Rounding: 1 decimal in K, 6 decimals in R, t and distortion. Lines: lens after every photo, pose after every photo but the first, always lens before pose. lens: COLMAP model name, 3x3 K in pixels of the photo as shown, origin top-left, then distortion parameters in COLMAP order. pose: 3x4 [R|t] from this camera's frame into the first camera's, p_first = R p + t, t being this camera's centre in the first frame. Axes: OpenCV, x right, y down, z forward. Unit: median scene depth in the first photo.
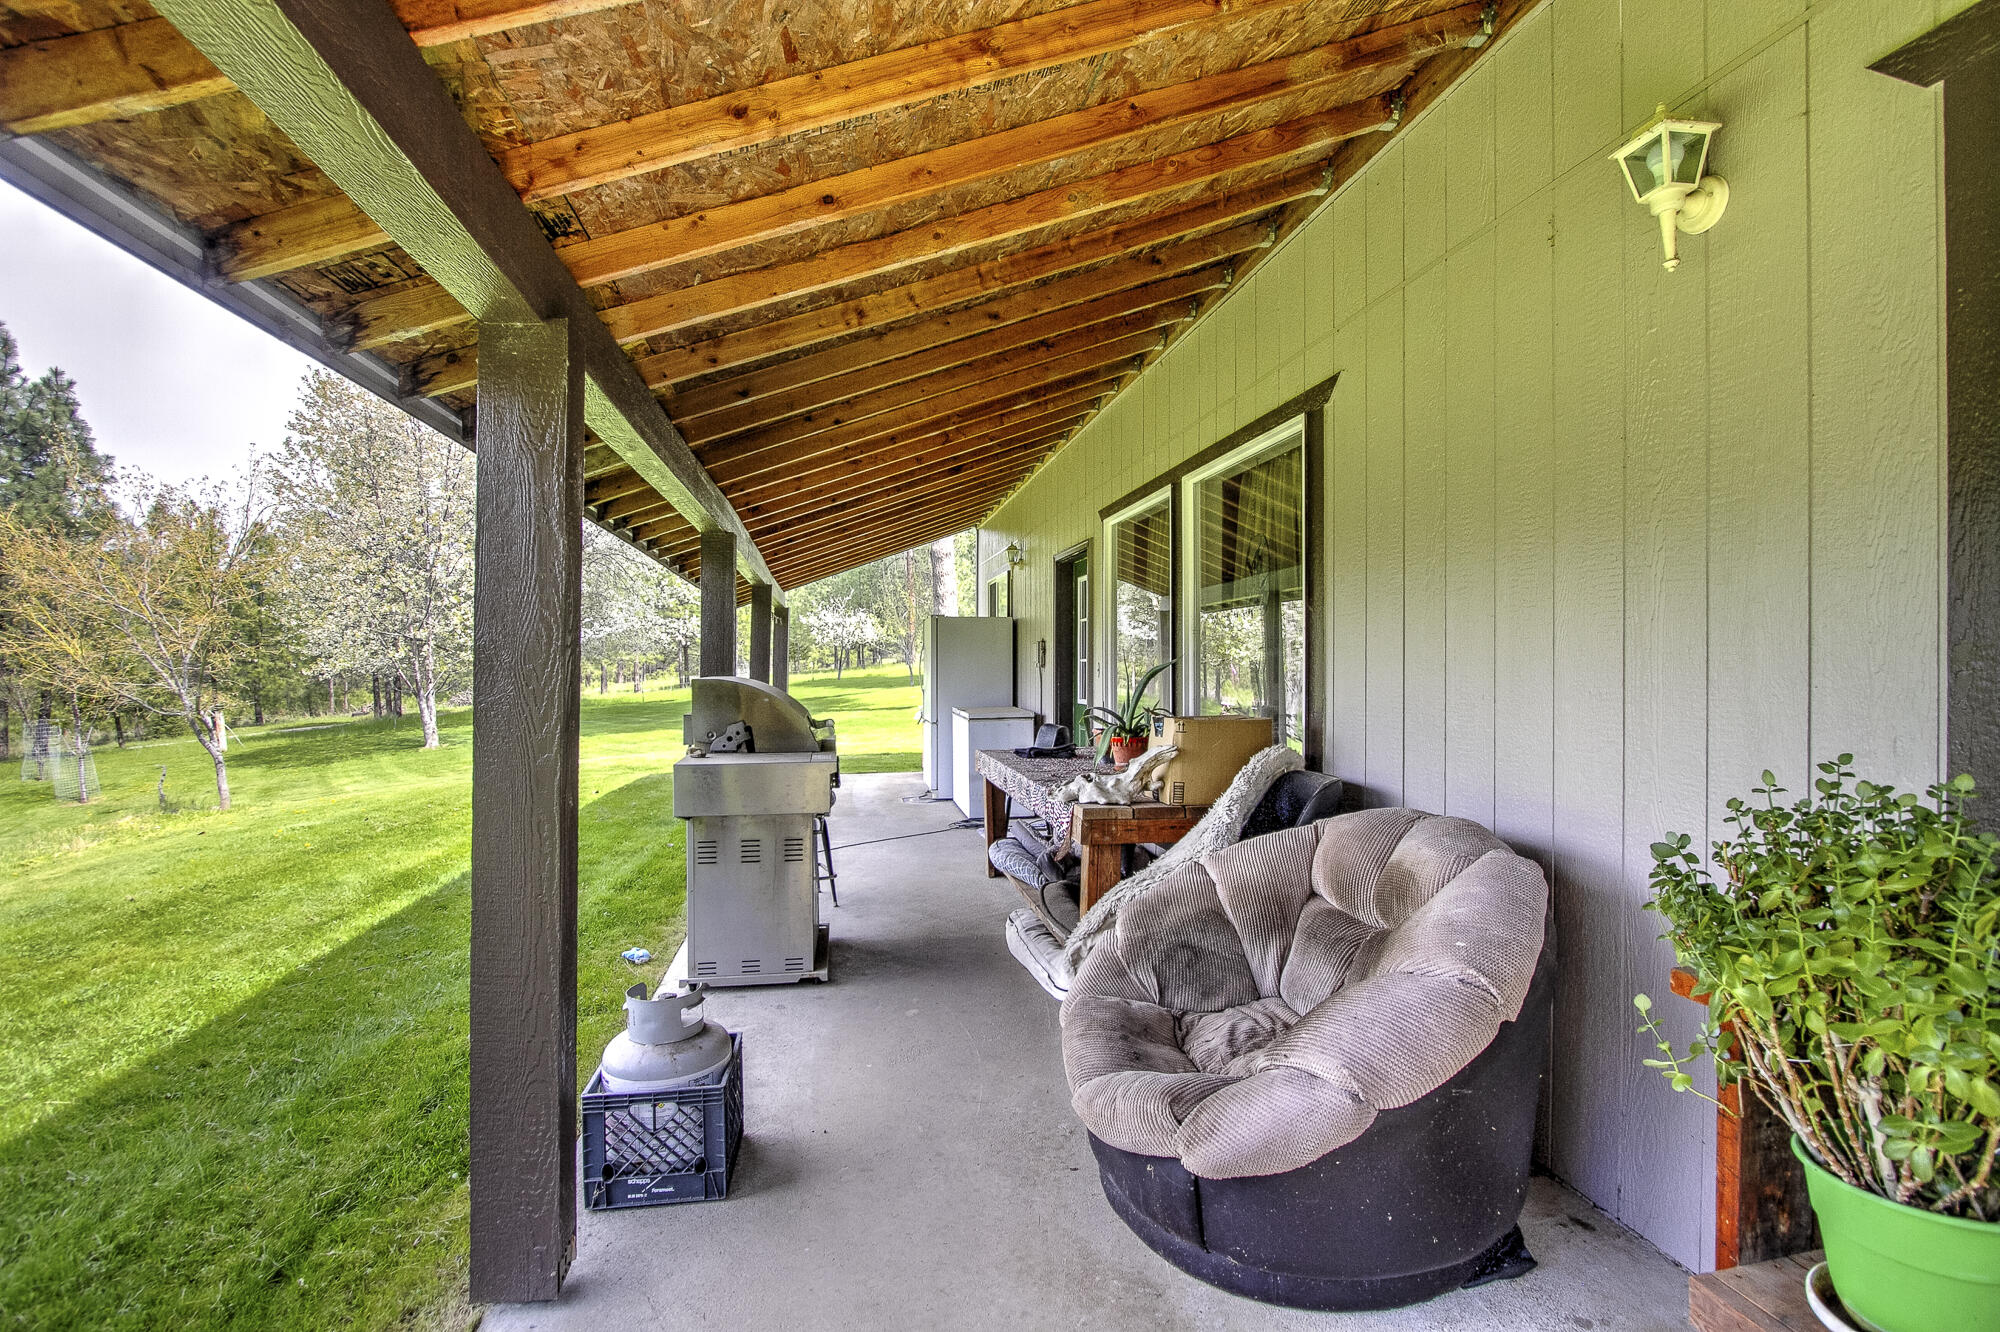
lens RADIAL K [[914.7, 0, 995.2], [0, 914.7, 660.5], [0, 0, 1]] dist [0.002586, 0.000316]
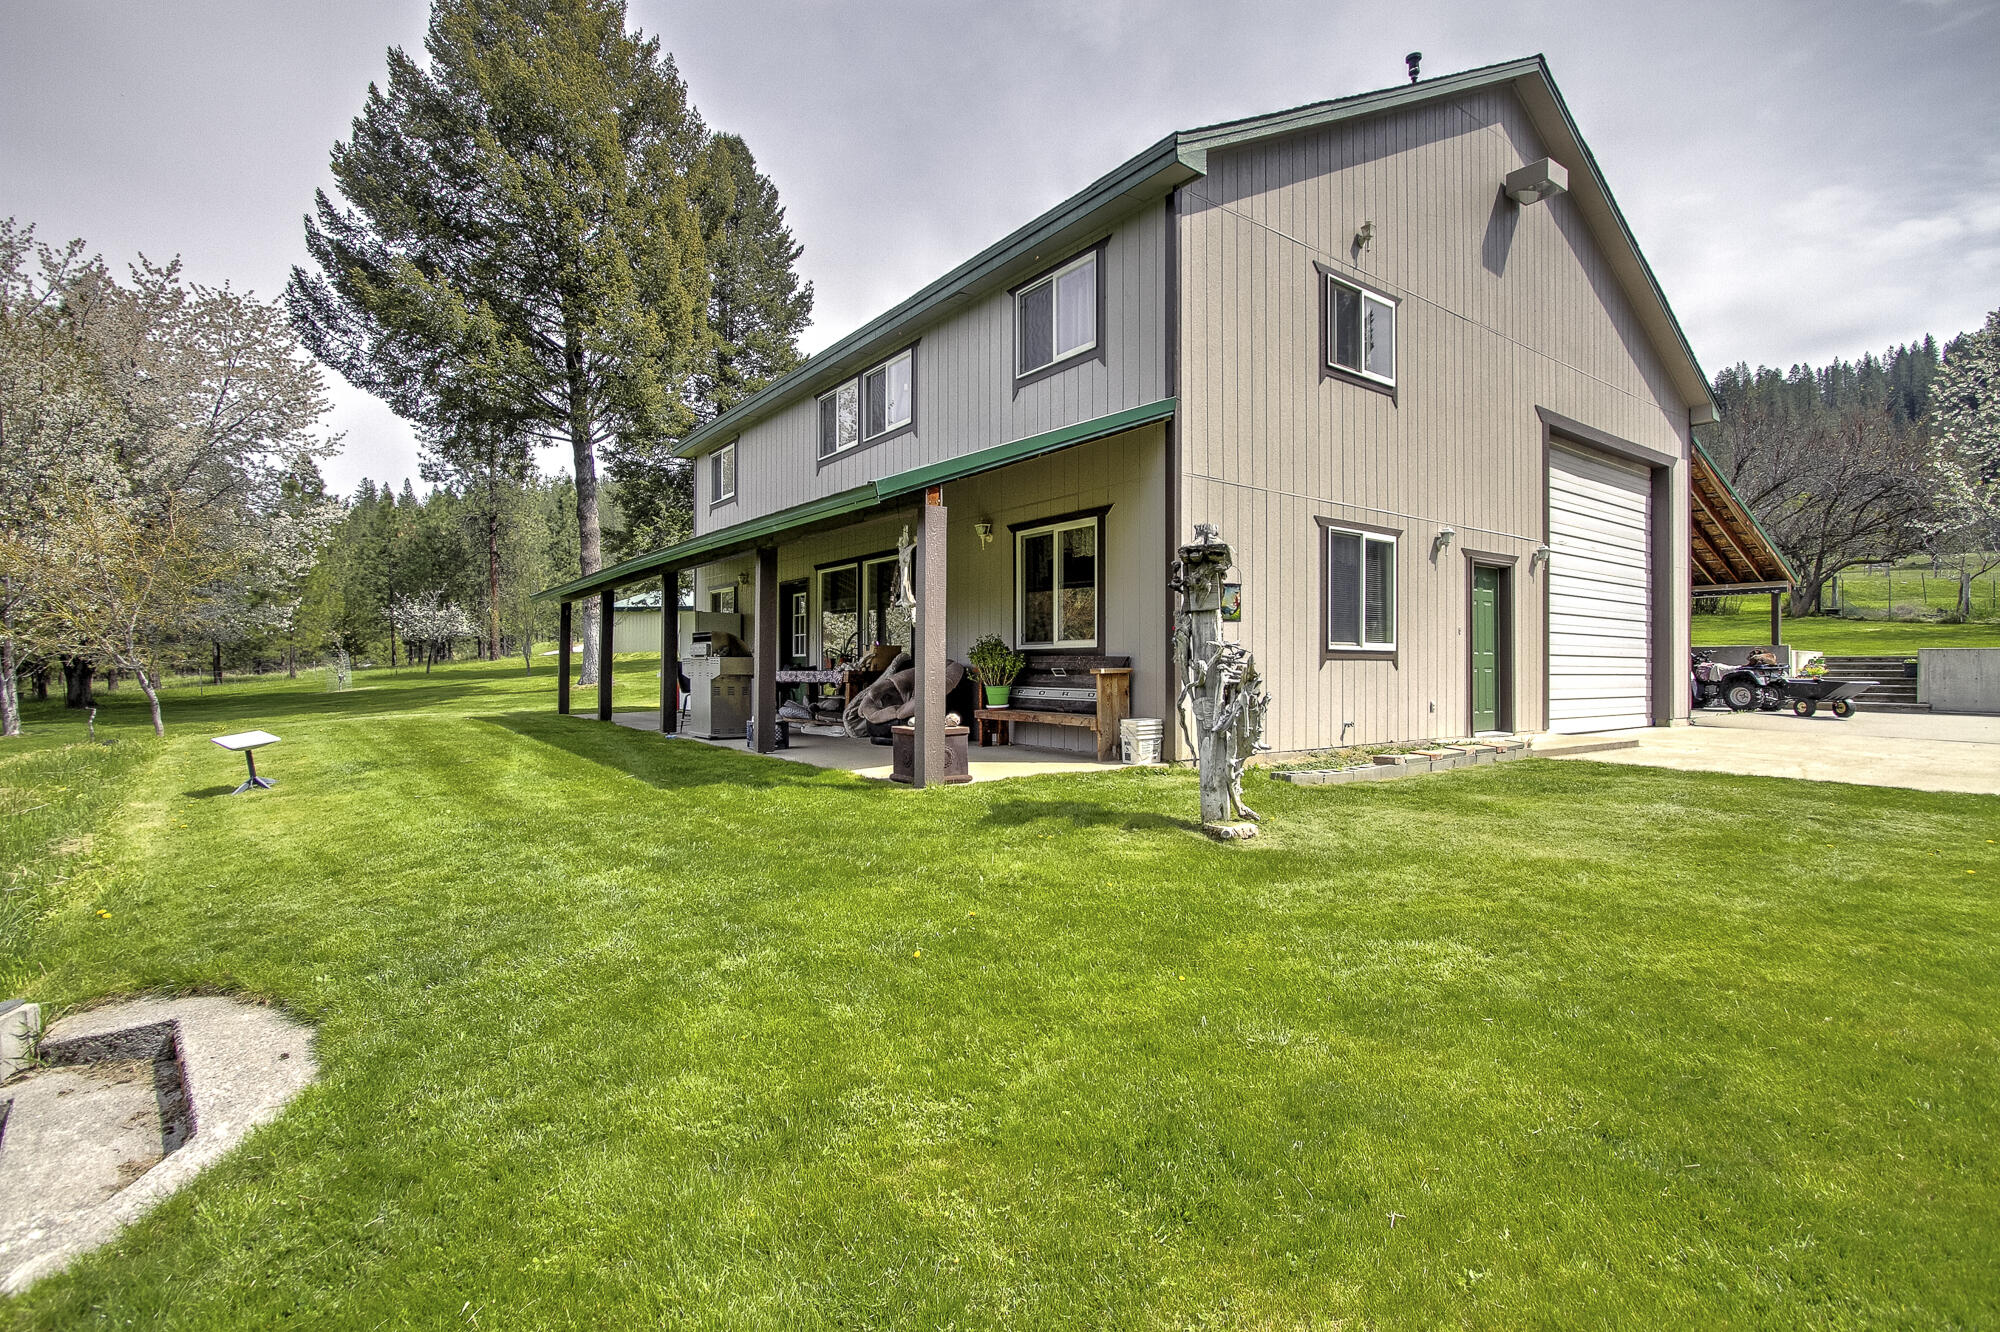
lens RADIAL K [[914.7, 0, 996.1], [0, 914.7, 662.2], [0, 0, 1]] dist [0.002586, 0.000316]
pose [[0.888098, 0.007549, 0.459591, -0.915287], [-0.004865, 0.999963, -0.007025, 0.147451], [-0.459628, 0.004003, 0.888103, -2.100777]]
